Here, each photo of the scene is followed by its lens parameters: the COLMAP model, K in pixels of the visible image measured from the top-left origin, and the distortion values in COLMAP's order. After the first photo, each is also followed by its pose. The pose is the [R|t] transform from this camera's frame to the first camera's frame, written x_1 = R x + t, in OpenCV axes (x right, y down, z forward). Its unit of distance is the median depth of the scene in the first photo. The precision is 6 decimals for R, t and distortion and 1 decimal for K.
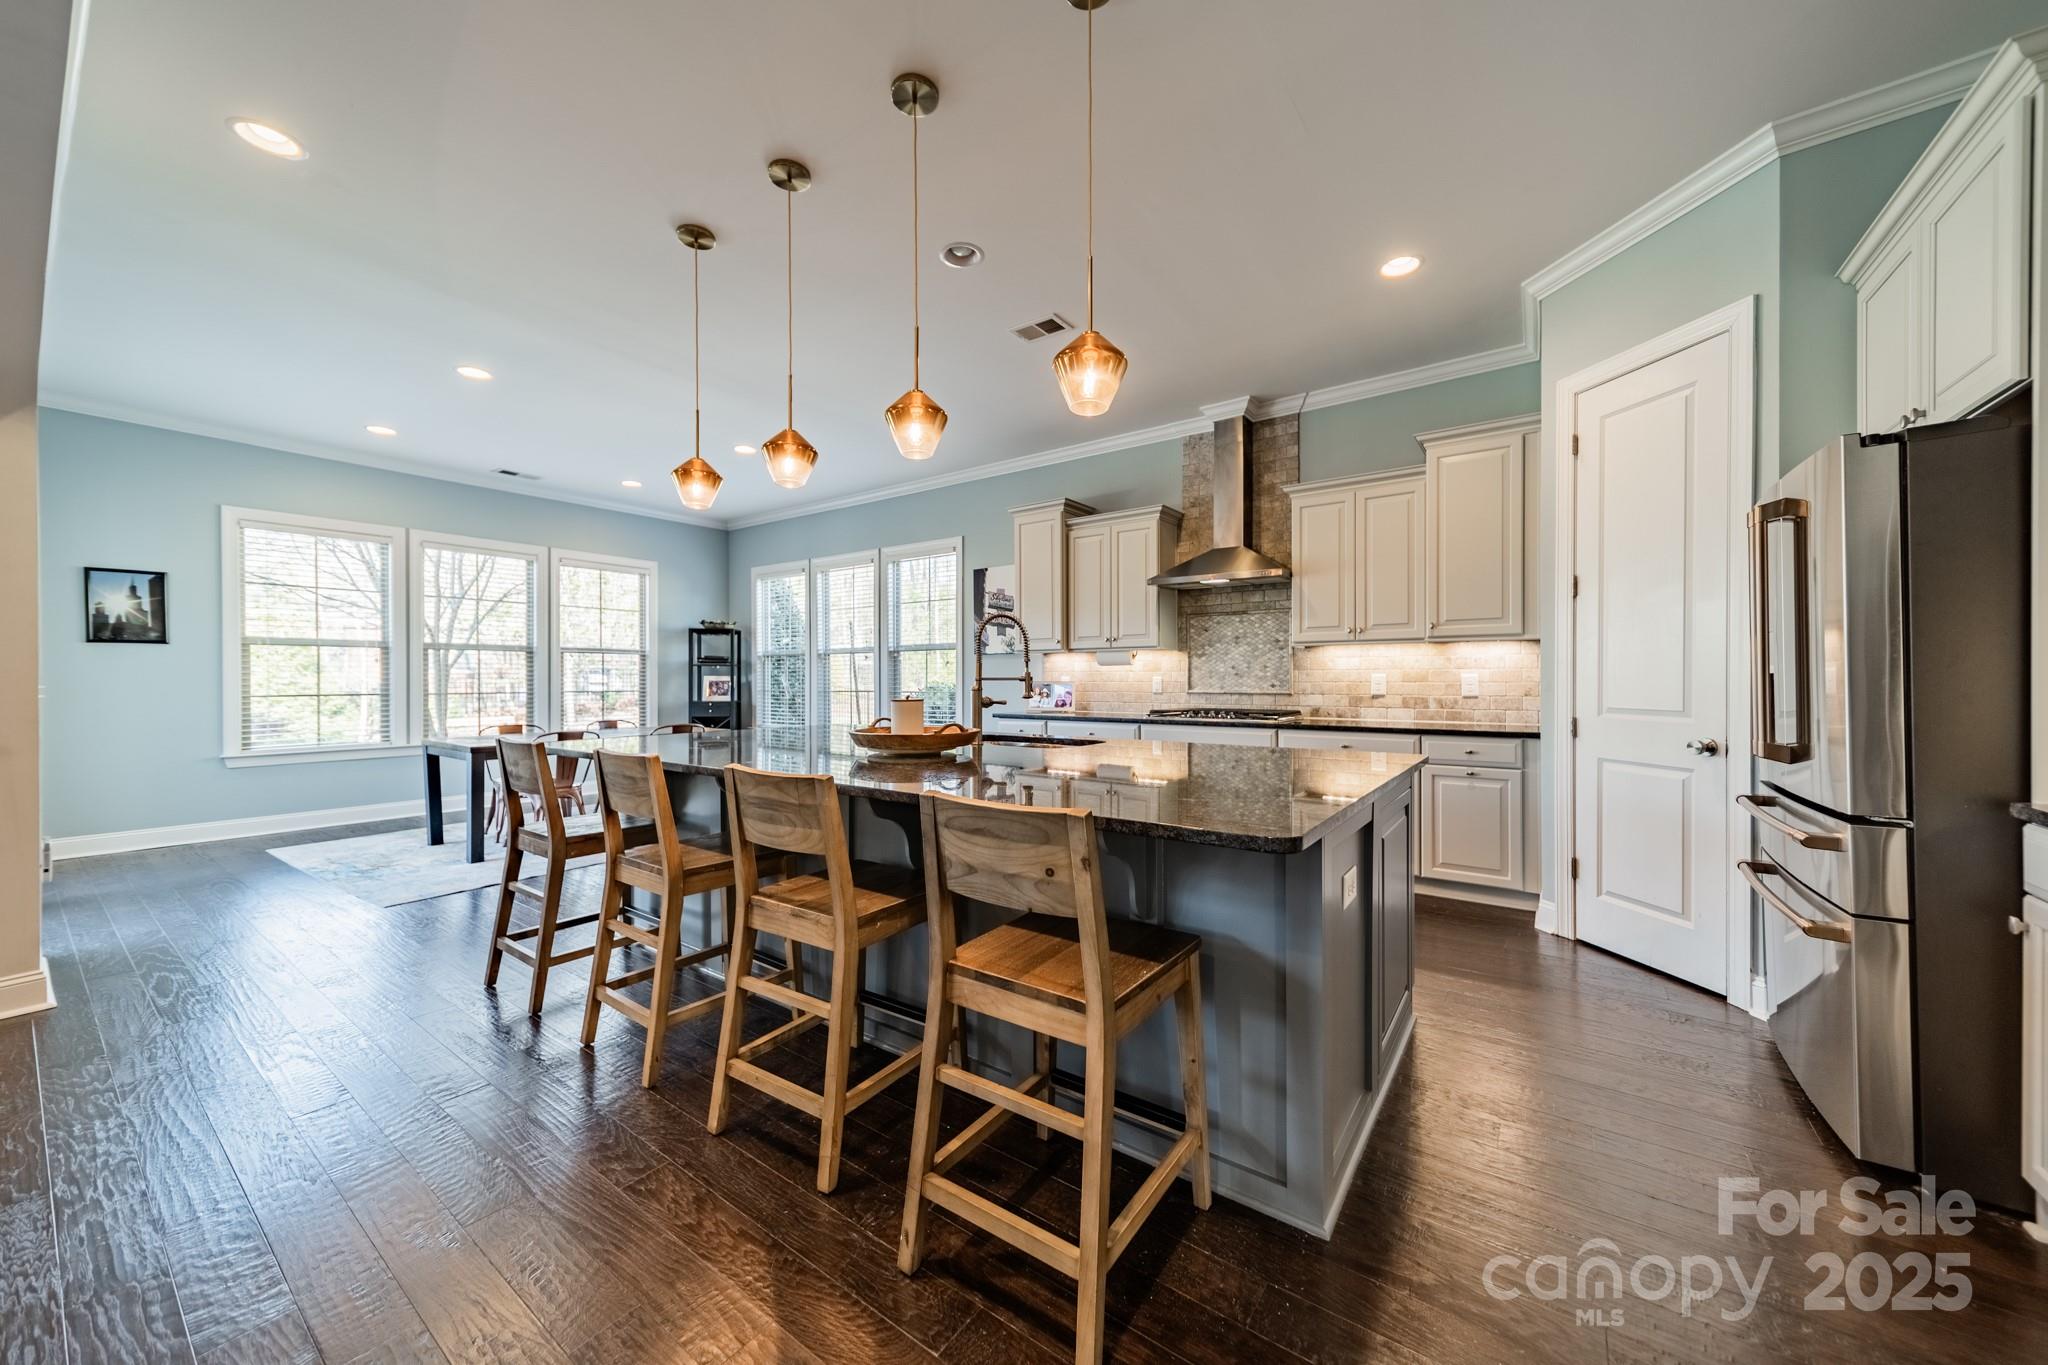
lens RADIAL K [[728.8, 0, 1032.0], [0, 728.8, 681.2], [0, 0, 1]] dist [0.008103, -0.000021]
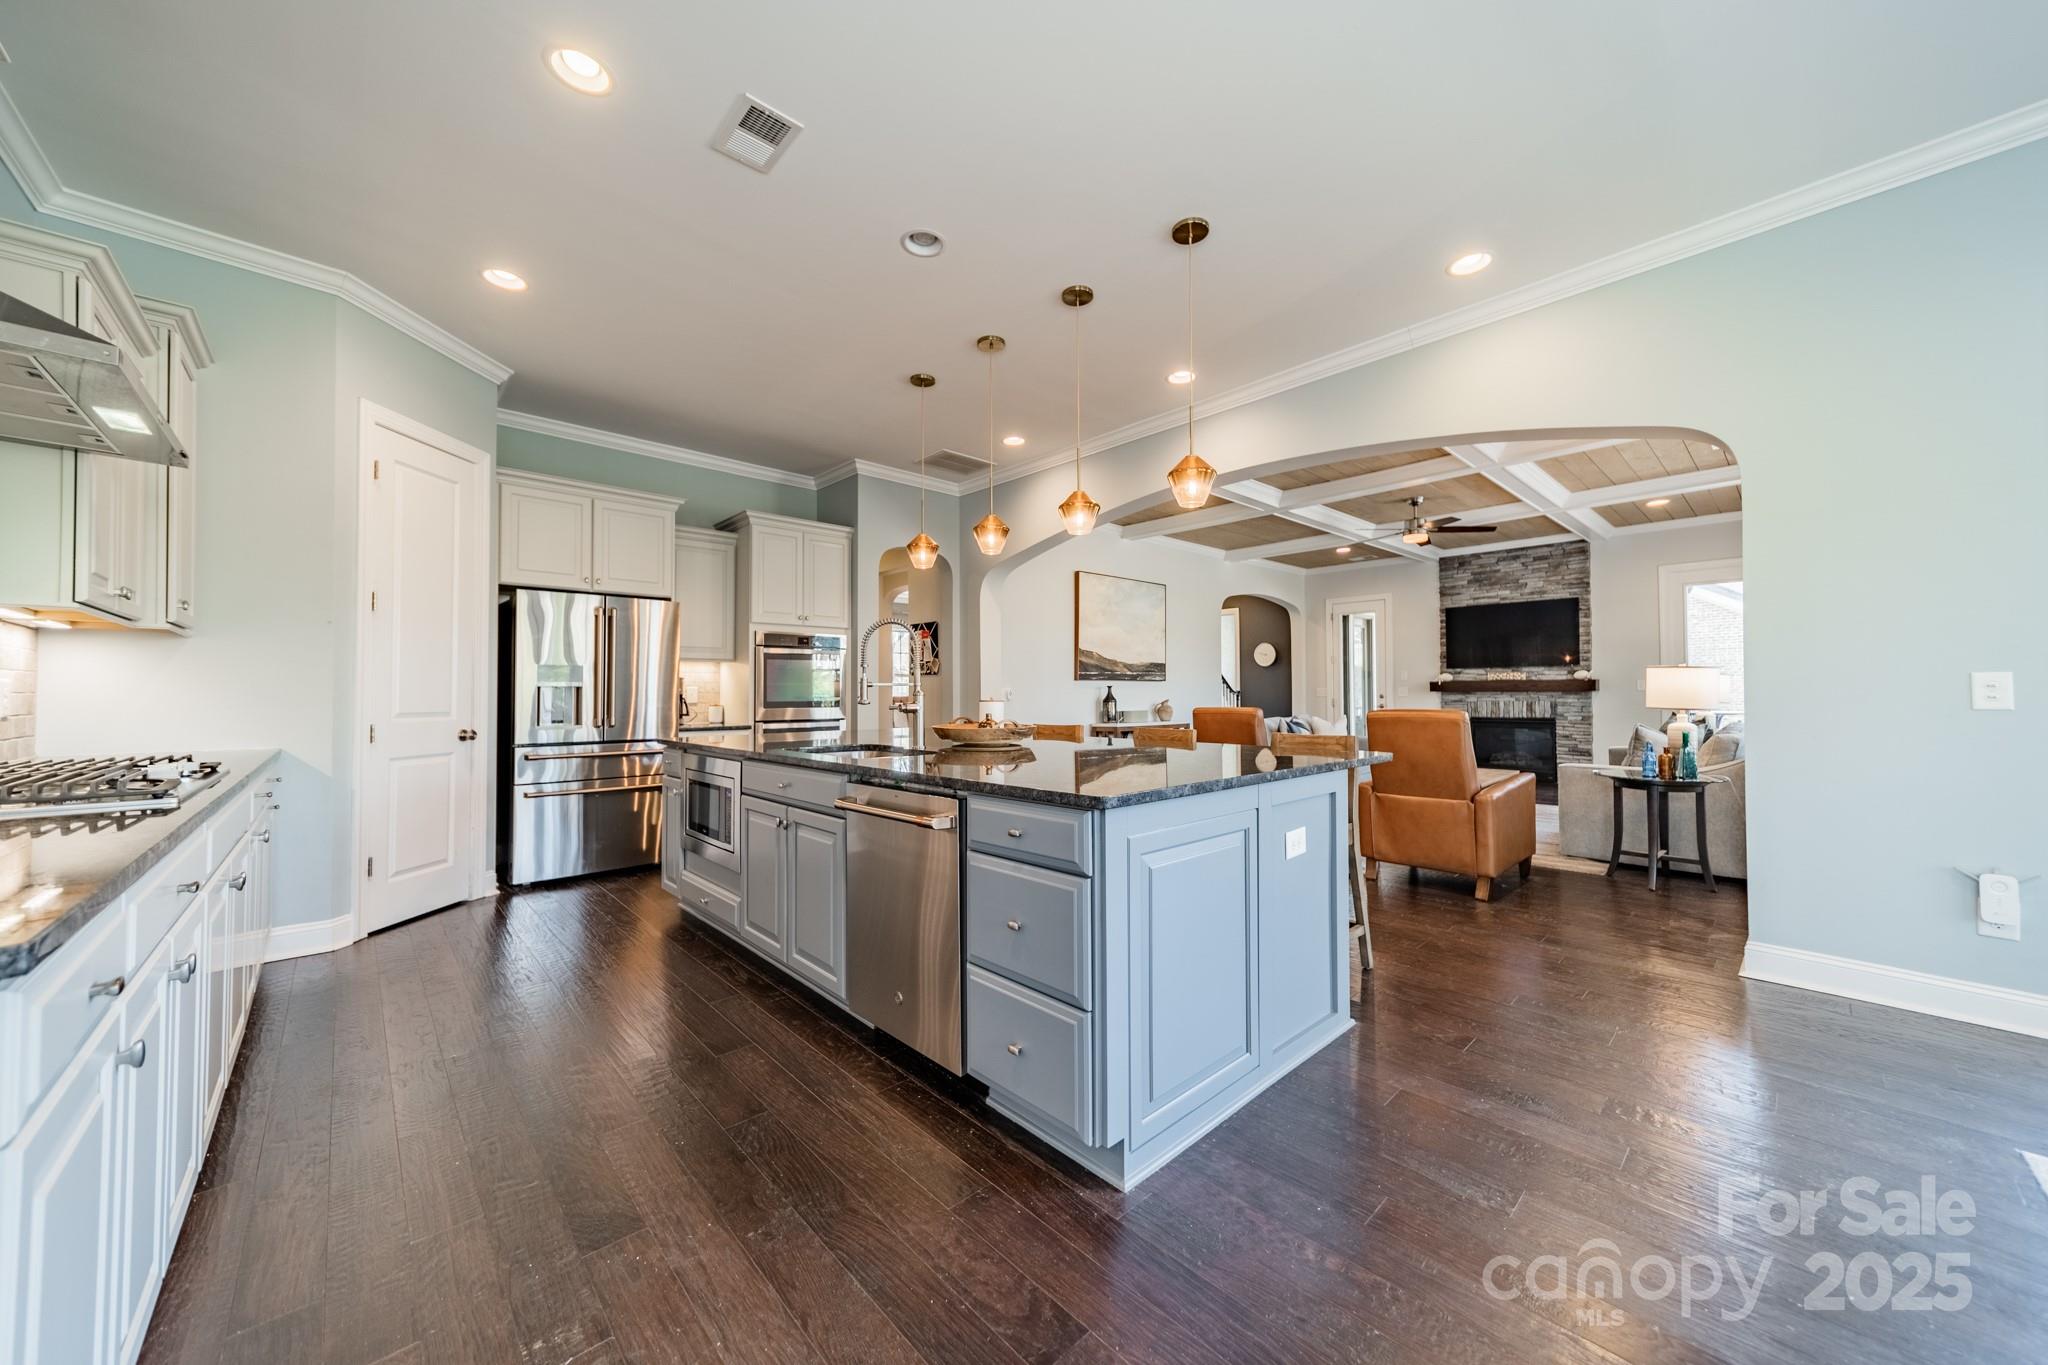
lens RADIAL K [[728.8, 0, 1023.4], [0, 728.8, 681.2], [0, 0, 1]] dist [0.008103, -0.000021]
pose [[-0.978598, 0.007639, 0.205641, -0.260154], [0.004731, 0.999882, -0.014630, 0.004194], [-0.205728, -0.013344, -0.978518, 1.183899]]
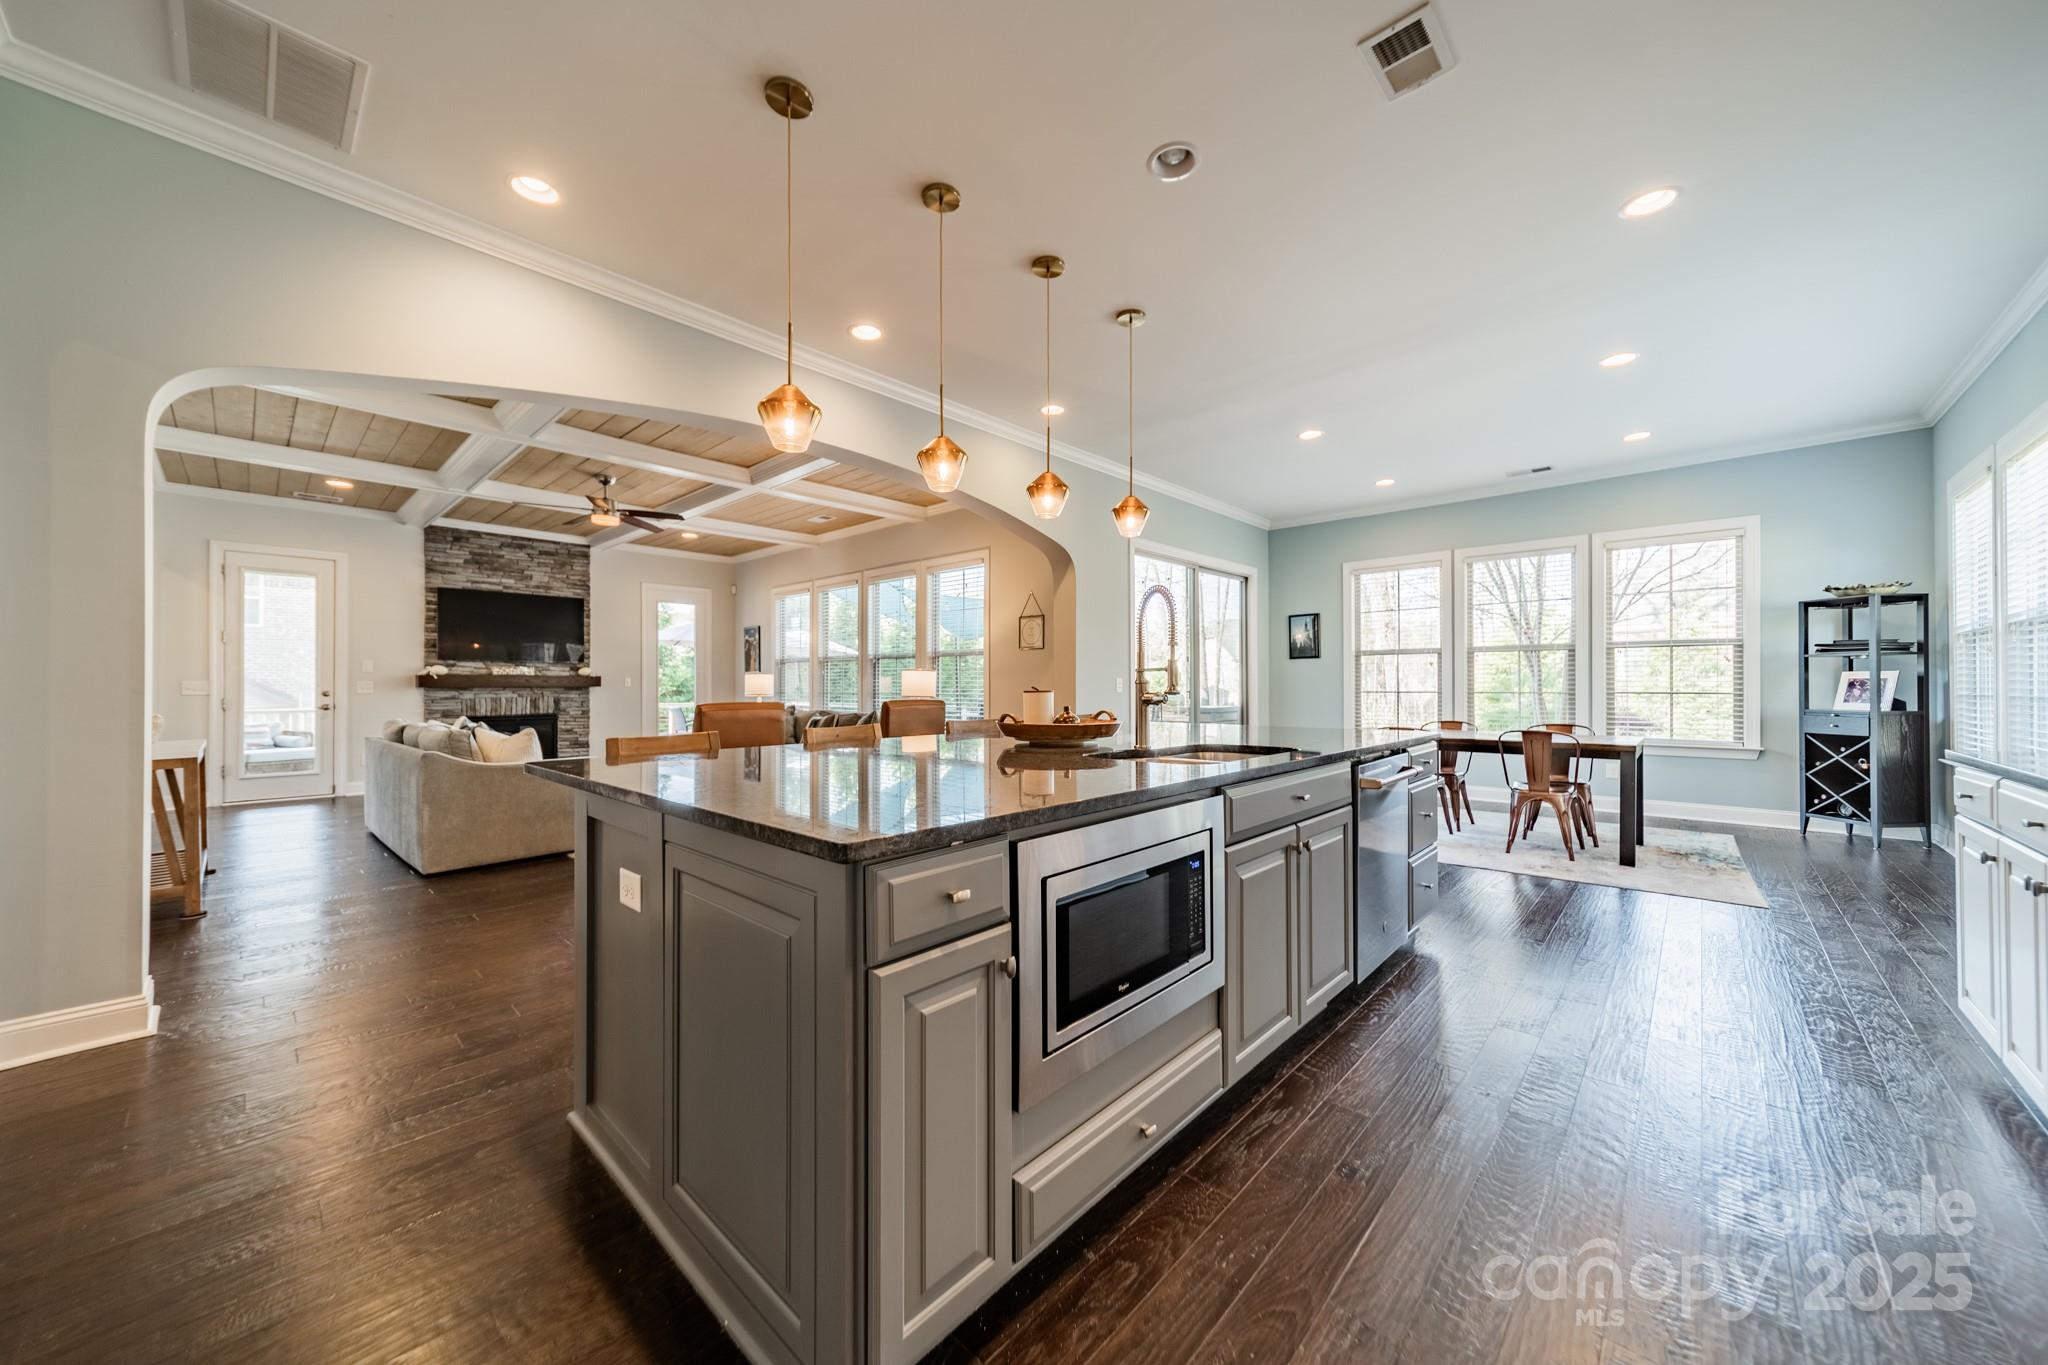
lens RADIAL K [[728.8, 0, 1031.5], [0, 728.8, 687.3], [0, 0, 1]] dist [0.008103, -0.000021]
pose [[-0.127084, 0.003056, -0.991887, 0.466219], [0.002090, 0.999994, 0.002813, 0.006777], [0.991890, -0.001716, -0.127090, 0.585510]]
